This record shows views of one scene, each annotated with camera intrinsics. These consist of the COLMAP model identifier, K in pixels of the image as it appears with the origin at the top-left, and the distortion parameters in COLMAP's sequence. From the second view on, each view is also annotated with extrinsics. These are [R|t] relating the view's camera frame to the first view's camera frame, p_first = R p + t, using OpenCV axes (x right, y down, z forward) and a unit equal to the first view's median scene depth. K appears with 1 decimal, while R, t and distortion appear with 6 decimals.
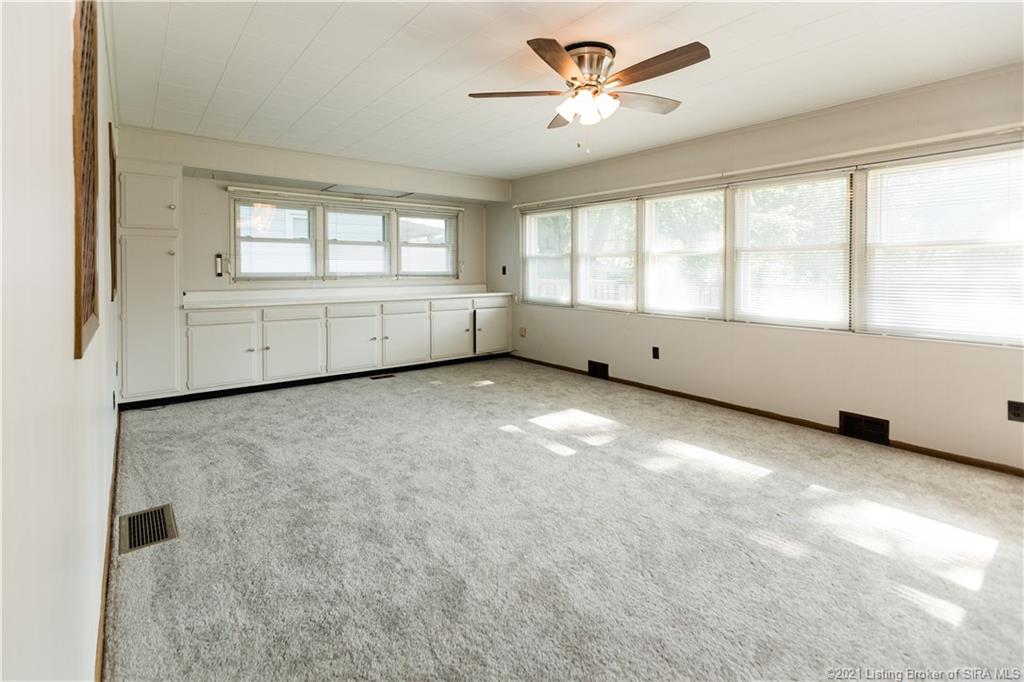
lens RADIAL K [[487.9, 0, 507.9], [0, 487.9, 333.0], [0, 0, 1]] dist [0.005778, -0.000886]
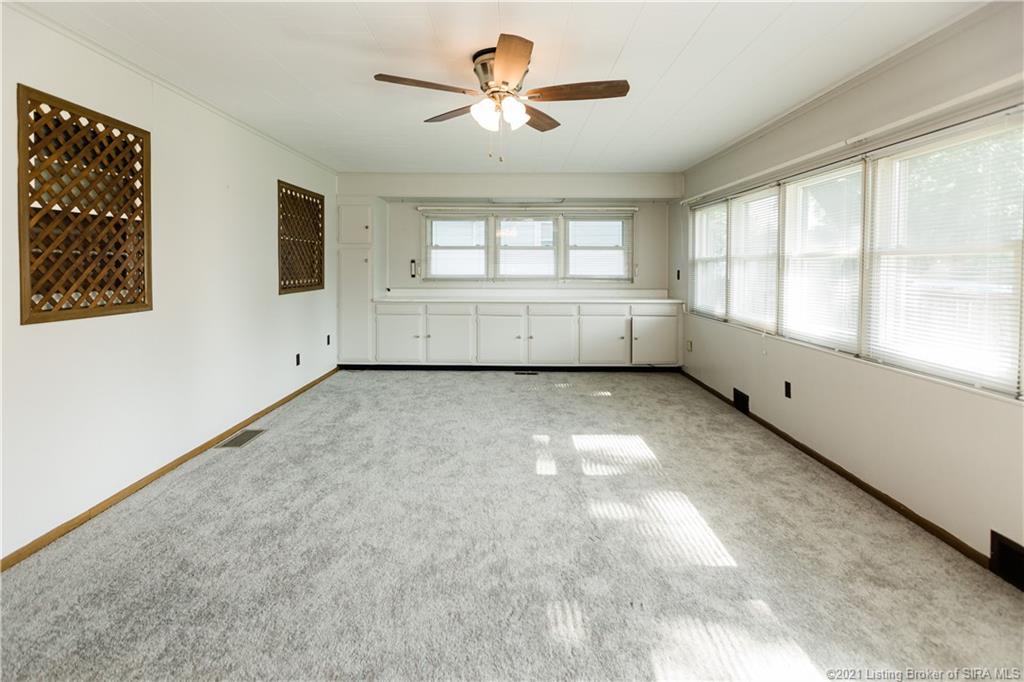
lens RADIAL K [[501.5, 0, 510.6], [0, 501.5, 344.8], [0, 0, 1]] dist [-0.000229, 0.000546]
pose [[0.776168, 0.101129, -0.622363, 0.425847], [-0.086176, 0.994806, 0.054175, -0.031326], [0.624609, 0.011584, 0.780851, 0.126990]]
